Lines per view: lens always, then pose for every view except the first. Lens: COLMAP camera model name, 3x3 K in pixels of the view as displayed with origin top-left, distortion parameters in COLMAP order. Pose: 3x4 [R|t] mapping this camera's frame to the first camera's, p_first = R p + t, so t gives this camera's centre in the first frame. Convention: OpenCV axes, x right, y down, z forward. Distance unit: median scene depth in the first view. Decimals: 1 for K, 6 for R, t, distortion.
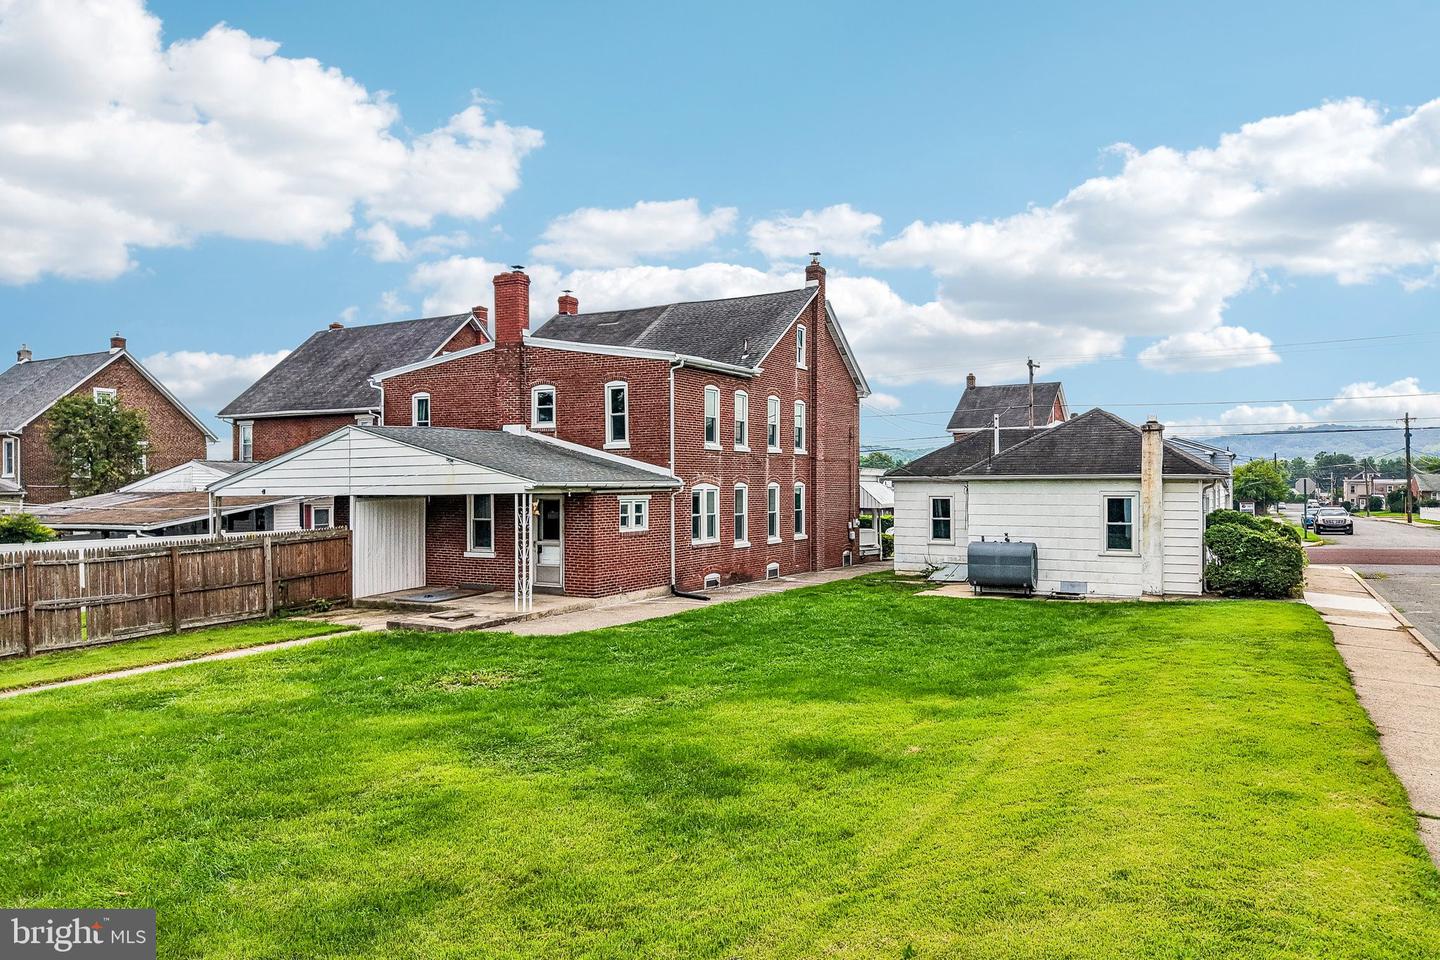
lens RADIAL K [[977.8, 0, 718.6], [0, 977.8, 505.9], [0, 0, 1]] dist [0.031739, -0.045056]
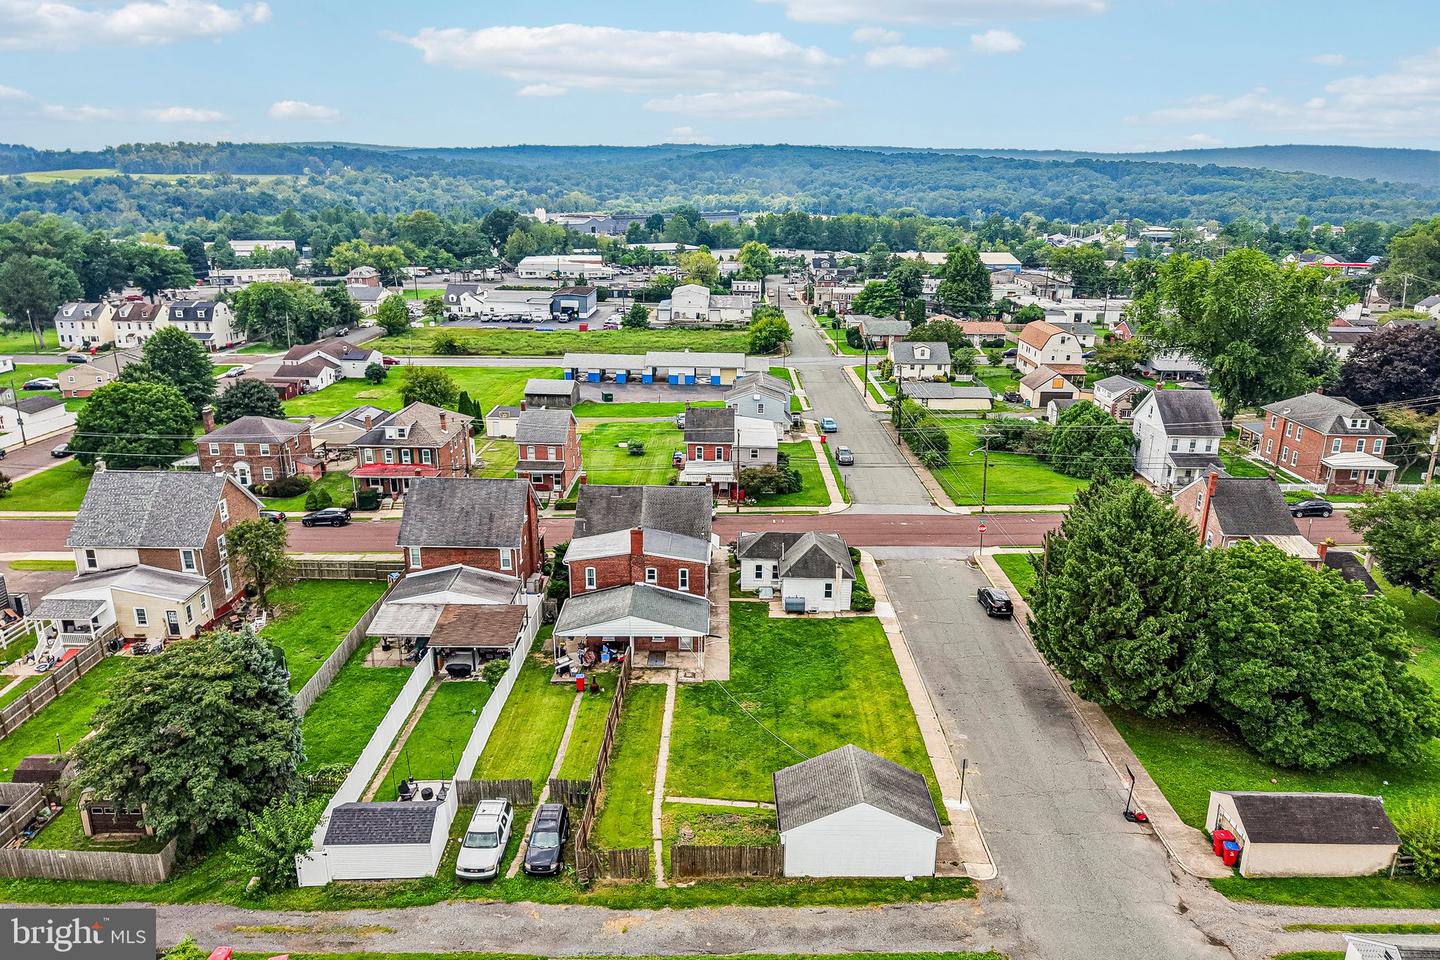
lens RADIAL K [[977.8, 0, 718.6], [0, 977.8, 505.9], [0, 0, 1]] dist [0.031739, -0.045056]
pose [[0.880014, -0.142891, 0.452942, -1.252438], [0.000250, 0.953809, 0.300415, -1.133729], [-0.474947, -0.264256, 0.839401, -1.390966]]
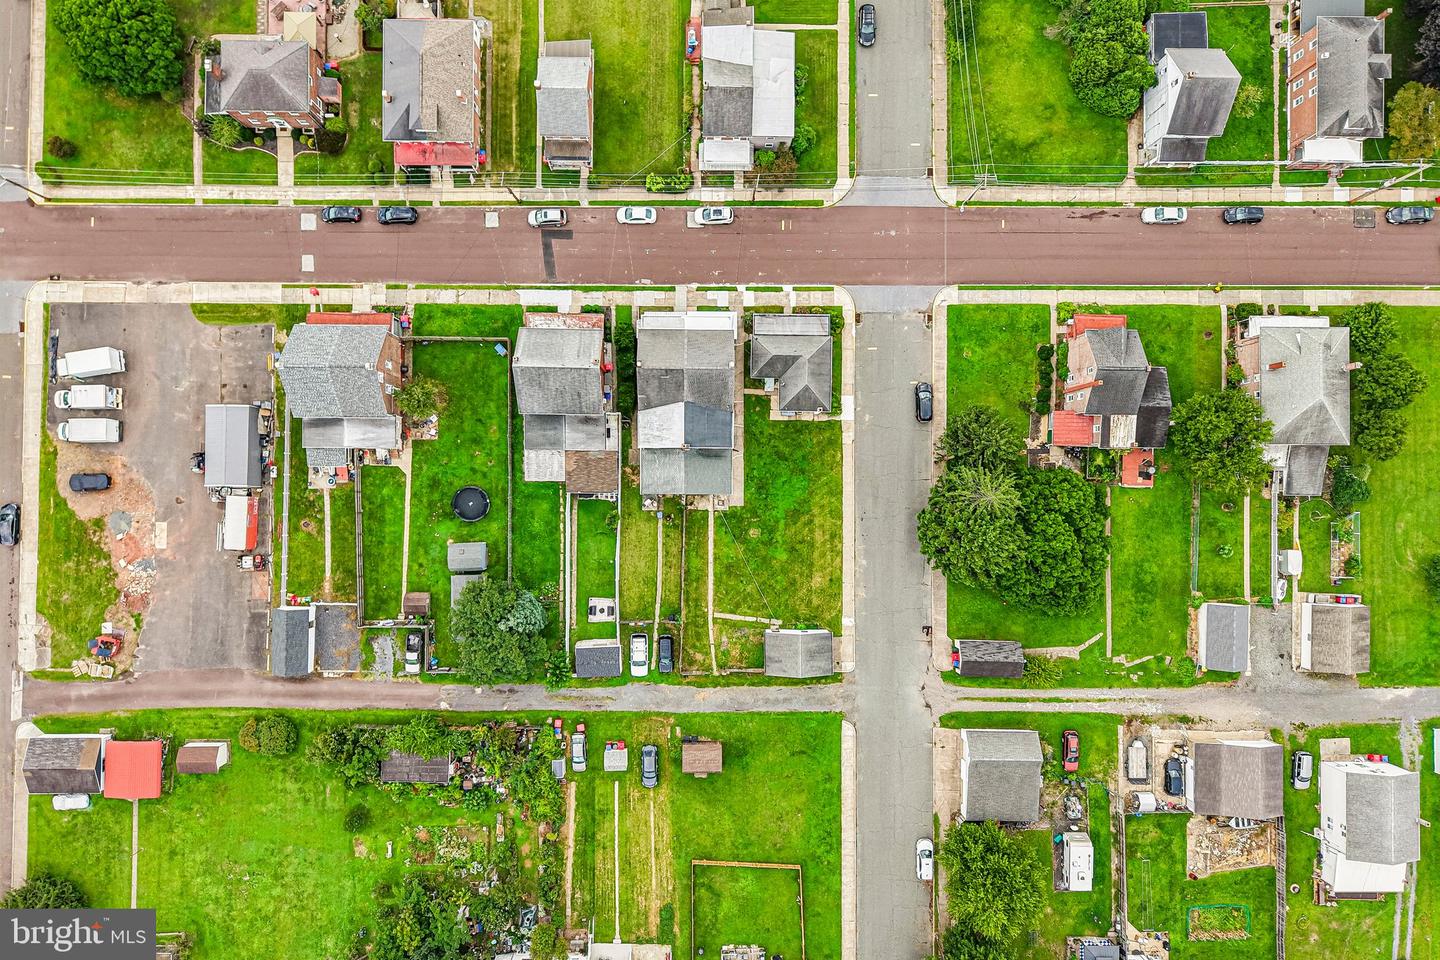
lens RADIAL K [[977.8, 0, 718.6], [0, 977.8, 505.9], [0, 0, 1]] dist [0.031739, -0.045056]
pose [[0.876015, -0.482281, 0.001826, -0.225704], [-0.007069, -0.009053, 0.999934, -4.434730], [-0.482232, -0.875970, -0.011340, 0.767630]]
